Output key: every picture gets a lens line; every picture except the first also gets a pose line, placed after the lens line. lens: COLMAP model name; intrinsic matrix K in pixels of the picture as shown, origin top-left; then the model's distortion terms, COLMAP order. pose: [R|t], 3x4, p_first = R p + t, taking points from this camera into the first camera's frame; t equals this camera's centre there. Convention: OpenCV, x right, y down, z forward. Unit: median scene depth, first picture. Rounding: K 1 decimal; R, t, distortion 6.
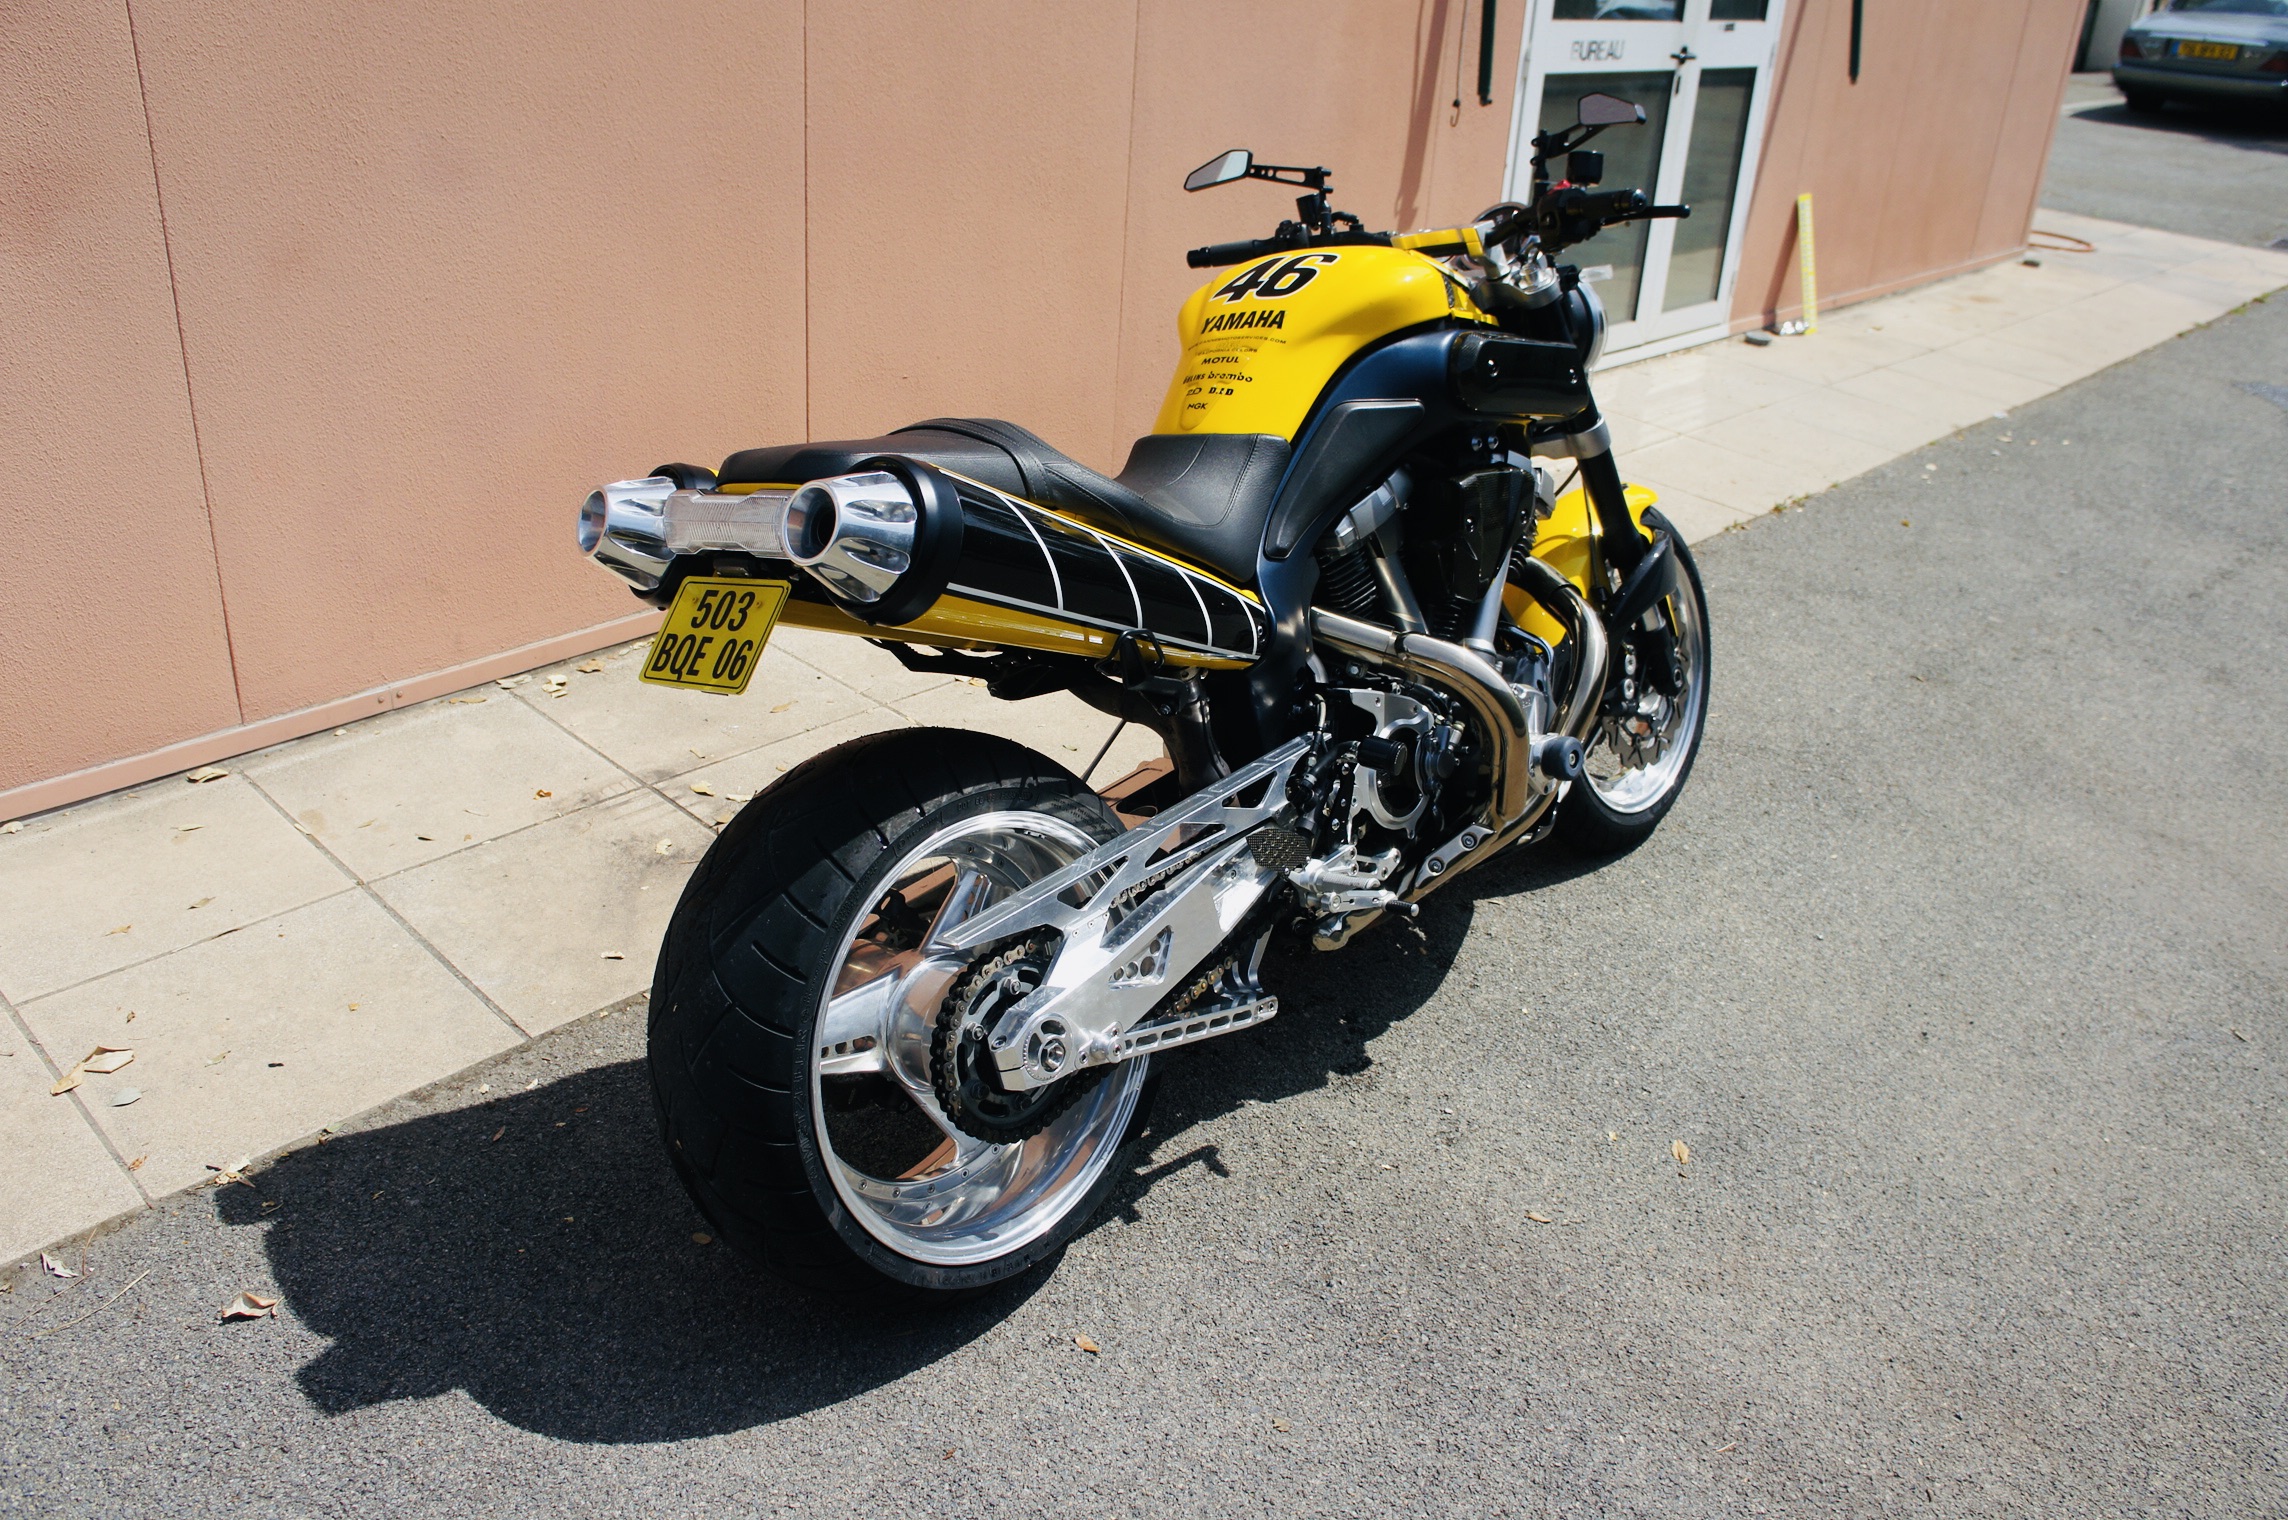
lens RADIAL K [[1871.6, 0, 1151.1], [0, 1871.6, 748.2], [0, 0, 1]] dist [-0.158025, 0.128558]
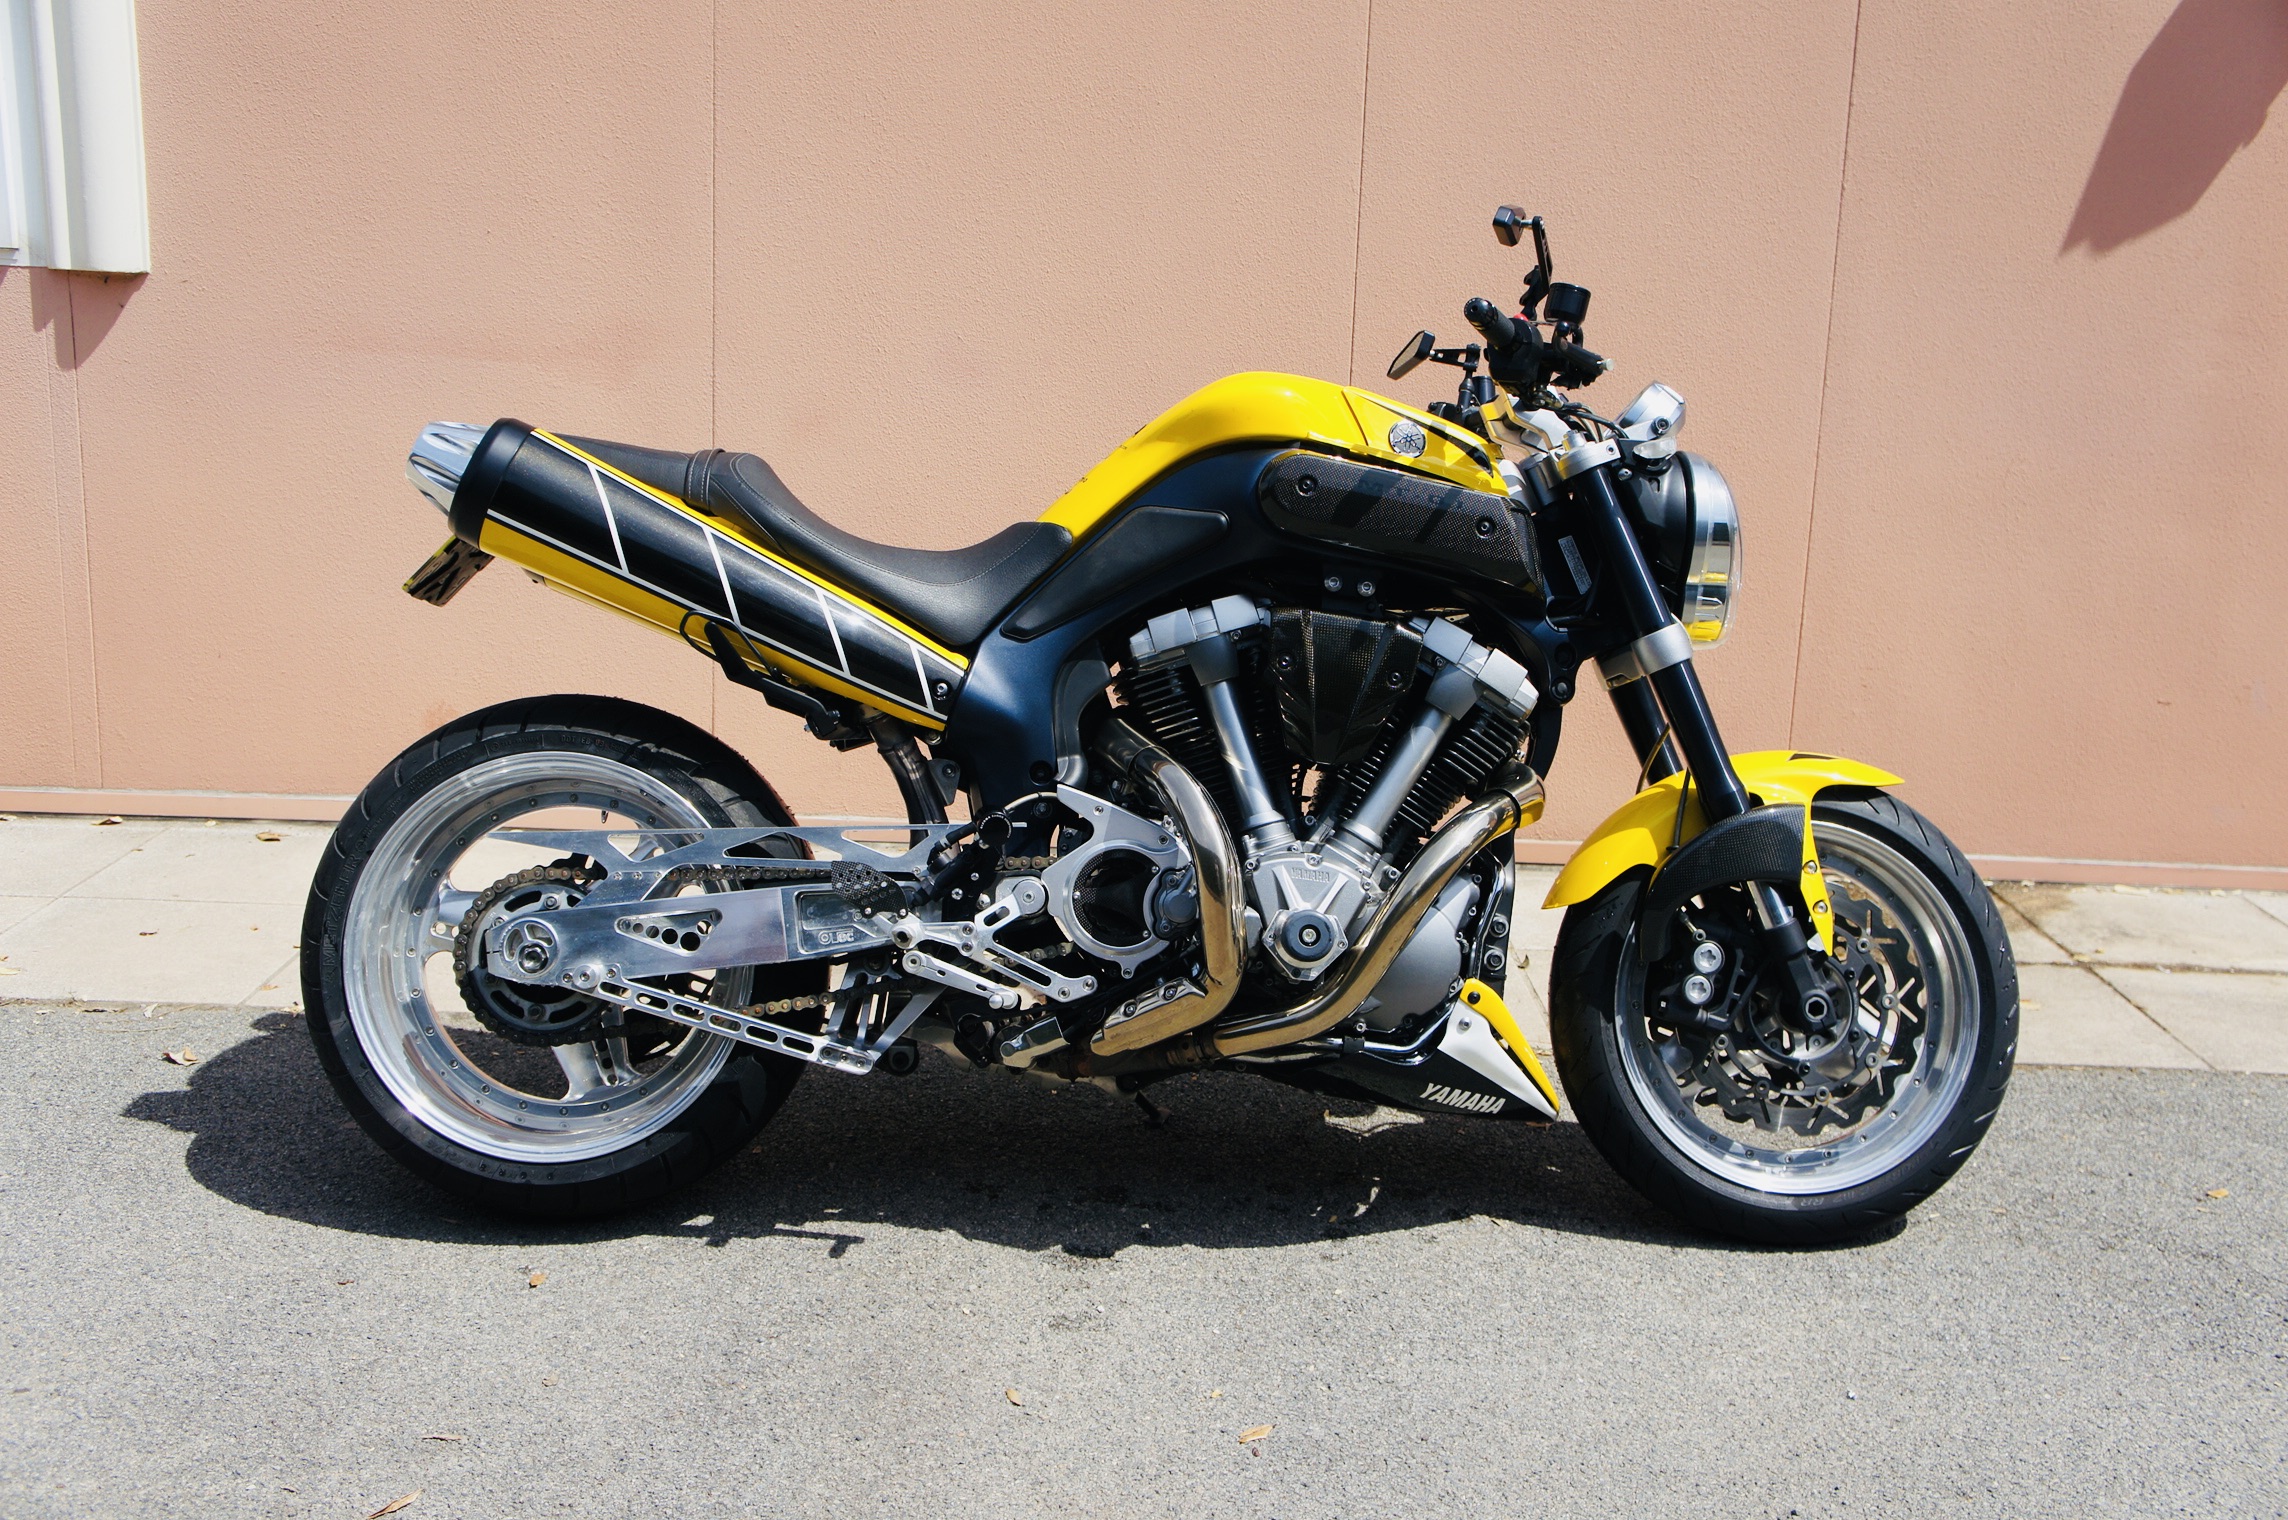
lens RADIAL K [[2316.3, 0, 1139.4], [0, 2316.3, 761.7], [0, 0, 1]] dist [-0.018752, 0.000000]
pose [[0.690172, 0.119971, -0.713631, 0.856801], [-0.316514, 0.936875, -0.148609, 0.105730], [0.650754, 0.328441, 0.684577, 0.181130]]
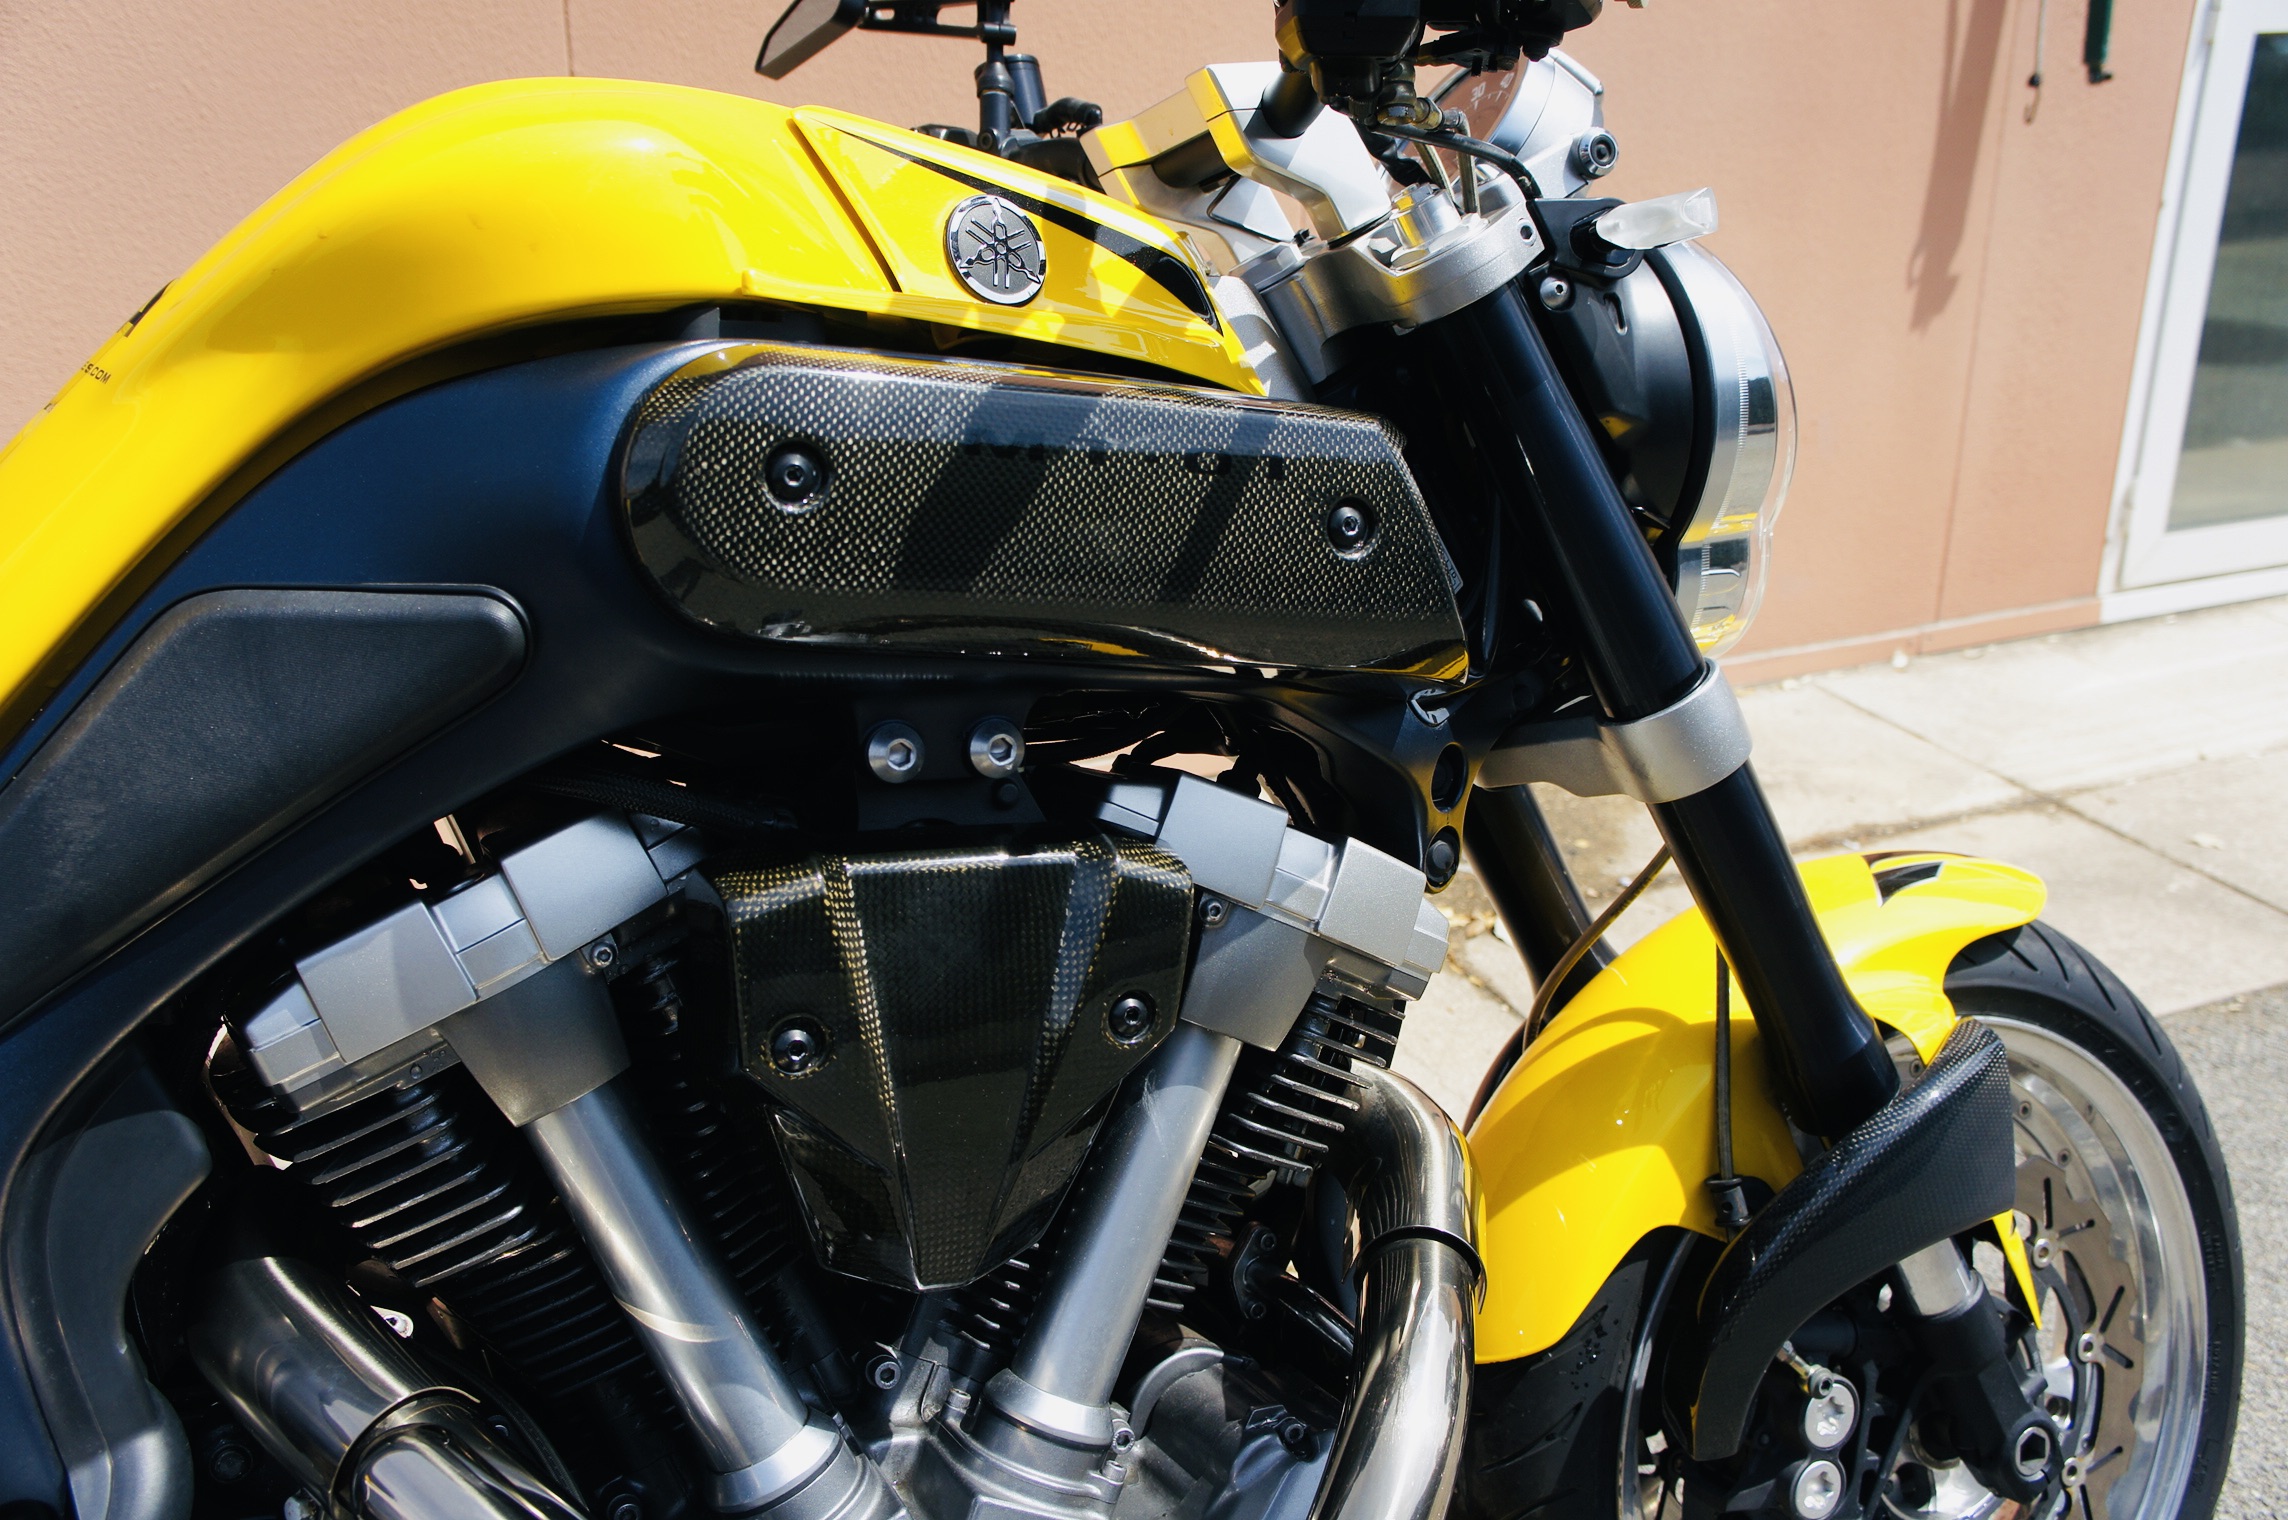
lens RADIAL K [[2066.6, 0, 1143.0], [0, 2066.6, 751.5], [0, 0, 1]] dist [-0.092935, 0.060436]
pose [[0.920282, 0.077365, -0.383531, 0.306677], [-0.116915, 0.989844, -0.080869, -0.133331], [0.373380, 0.119263, 0.919980, 0.671161]]
